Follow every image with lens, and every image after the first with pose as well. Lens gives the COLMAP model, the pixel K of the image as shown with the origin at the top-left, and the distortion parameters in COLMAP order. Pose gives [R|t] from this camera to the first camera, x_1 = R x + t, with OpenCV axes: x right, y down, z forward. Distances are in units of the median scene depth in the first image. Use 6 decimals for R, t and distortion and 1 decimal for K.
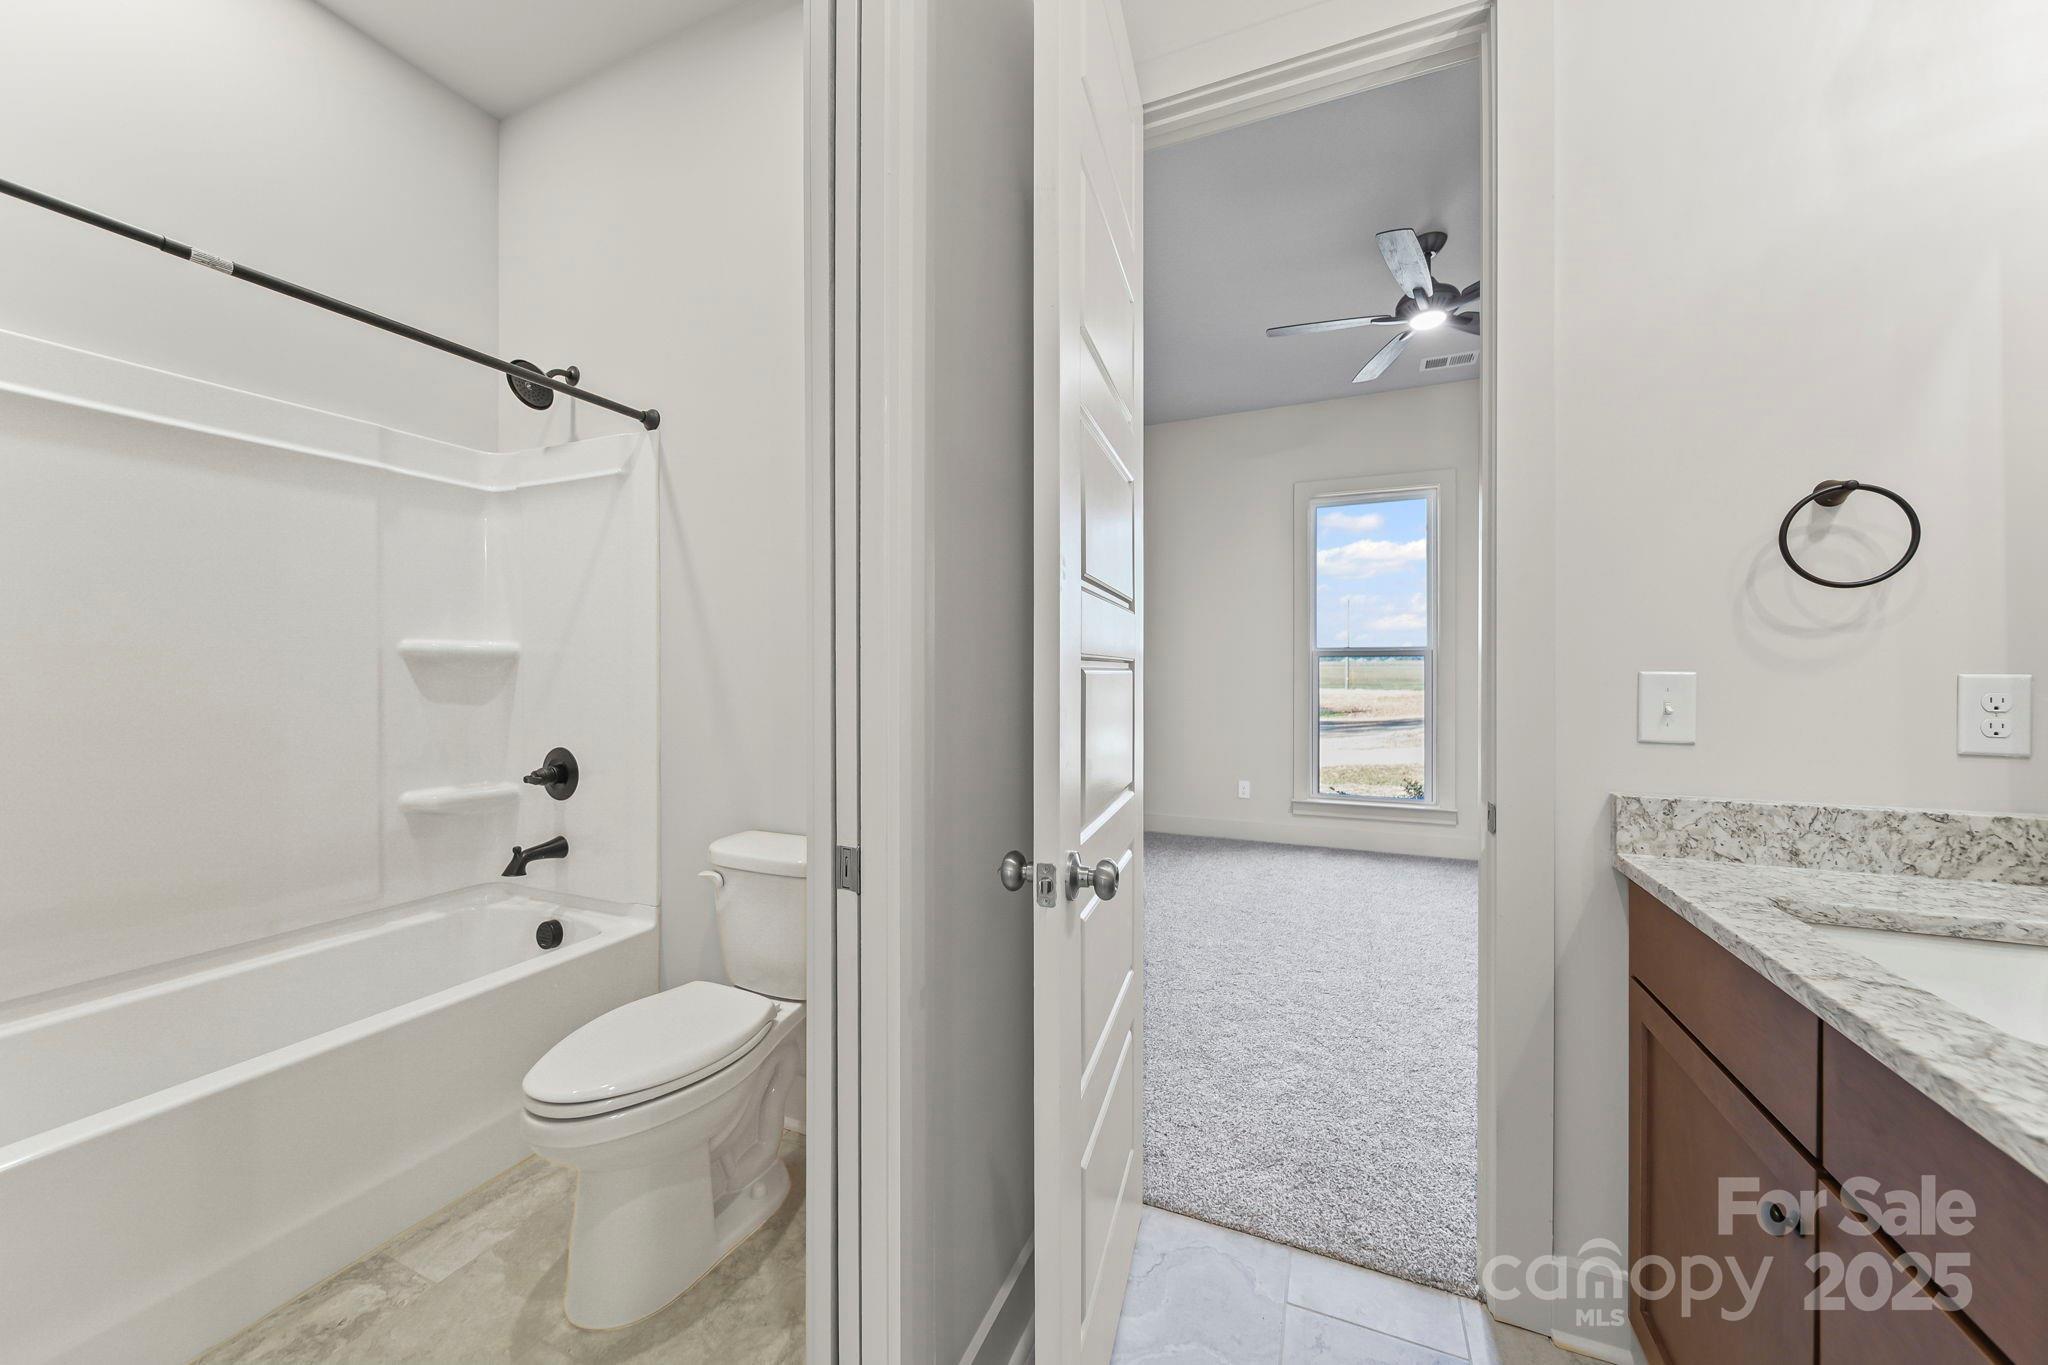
lens RADIAL K [[734.8, 0, 1036.1], [0, 734.8, 672.2], [0, 0, 1]] dist [-0.000869, -0.000348]
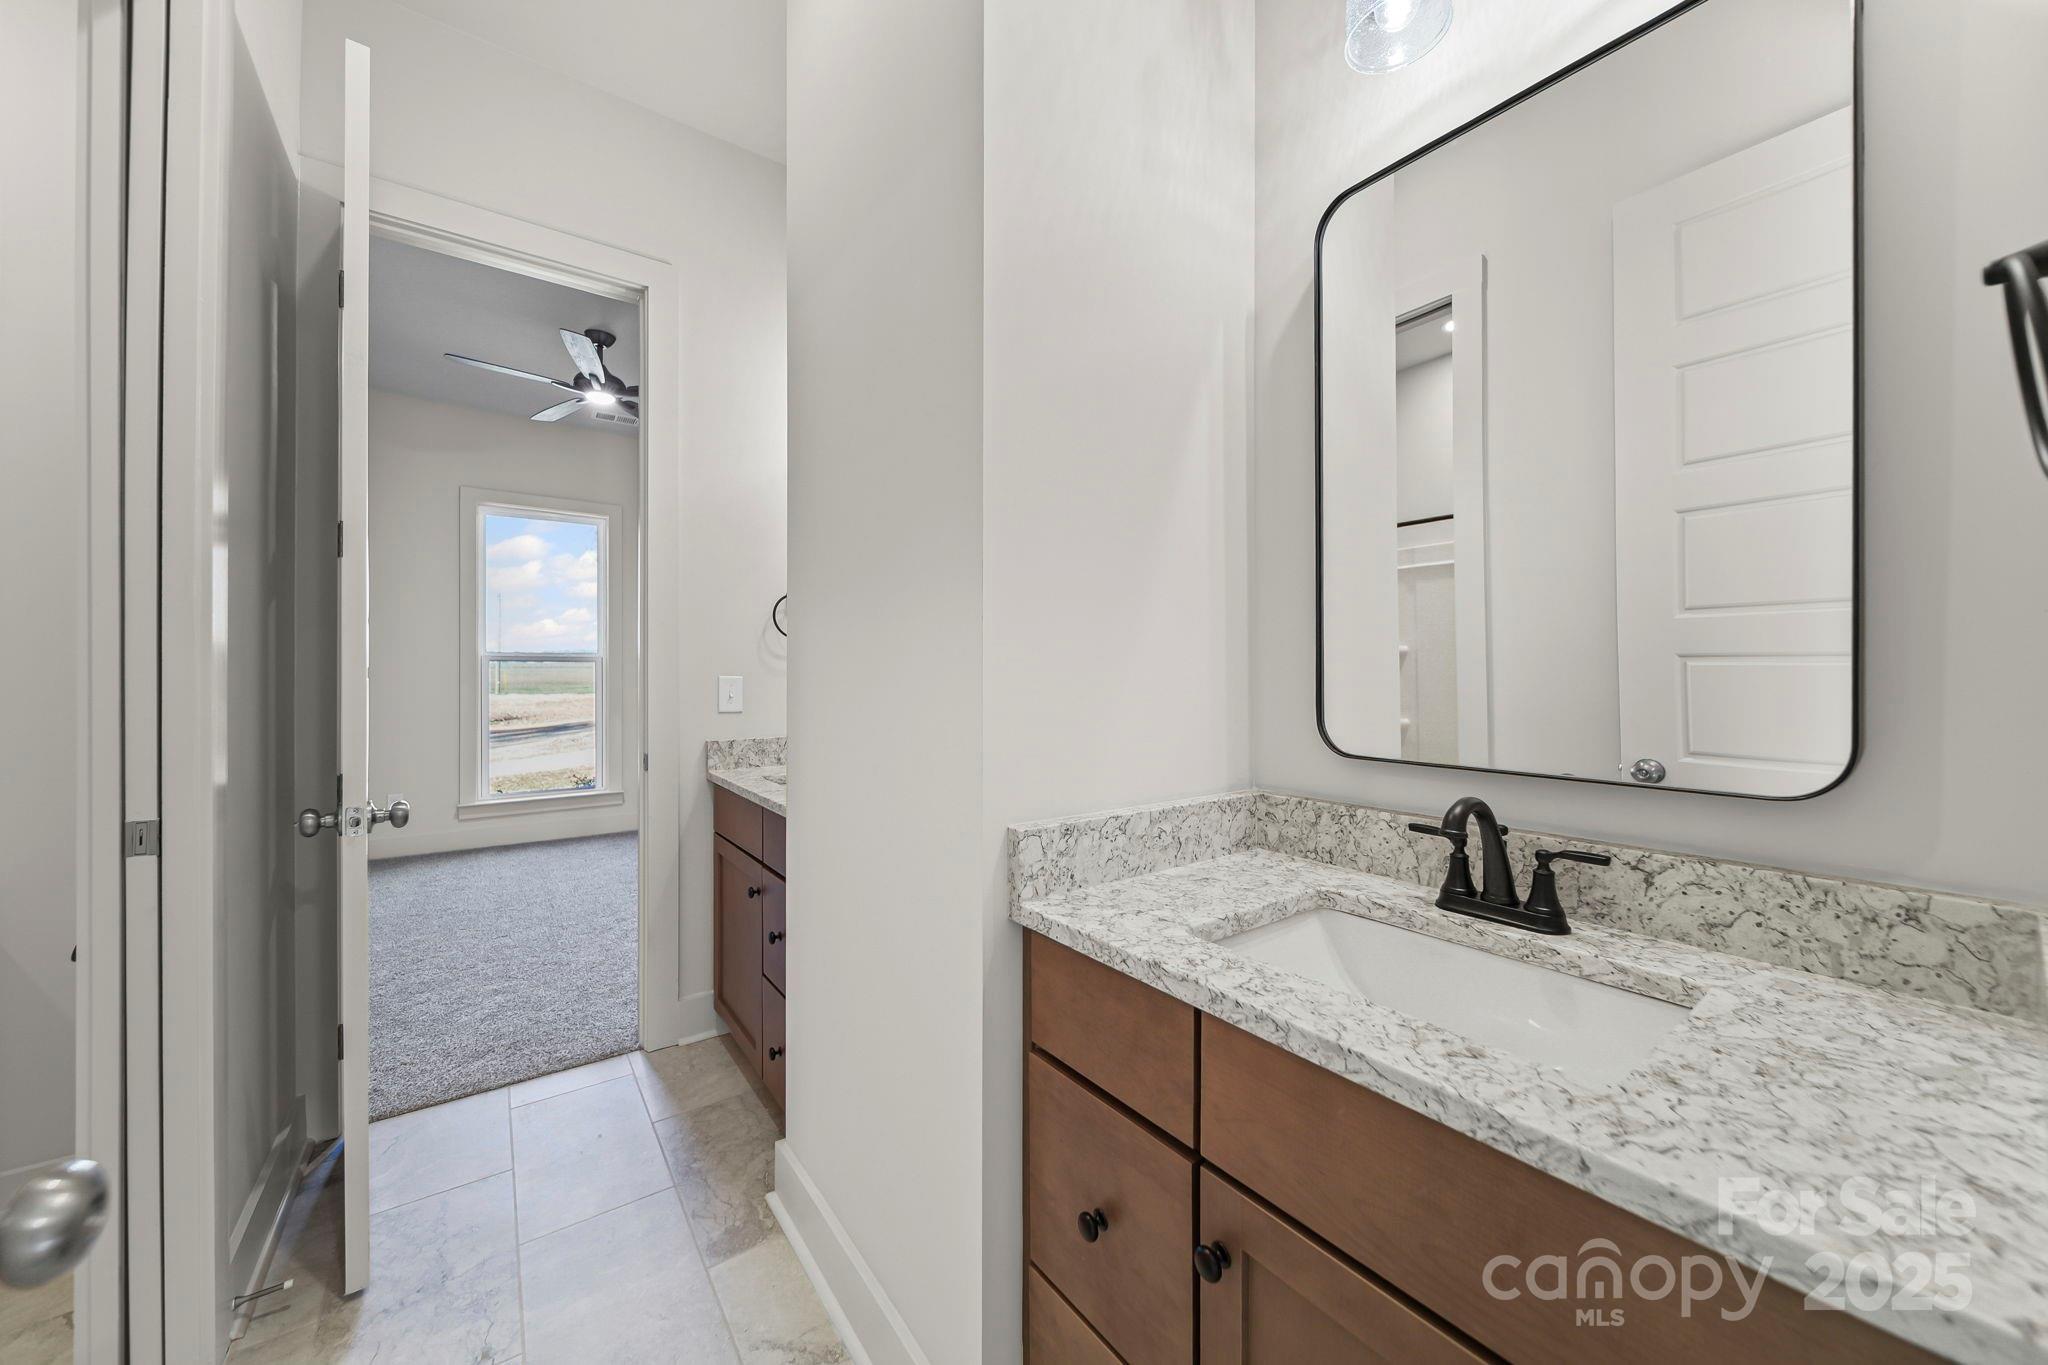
lens RADIAL K [[734.8, 0, 1036.1], [0, 734.8, 672.2], [0, 0, 1]] dist [-0.000869, -0.000348]
pose [[0.510649, 0.000369, 0.859789, -0.242613], [0.003047, 0.999993, -0.002239, -0.003264], [-0.859784, 0.003763, 0.510644, -0.412127]]
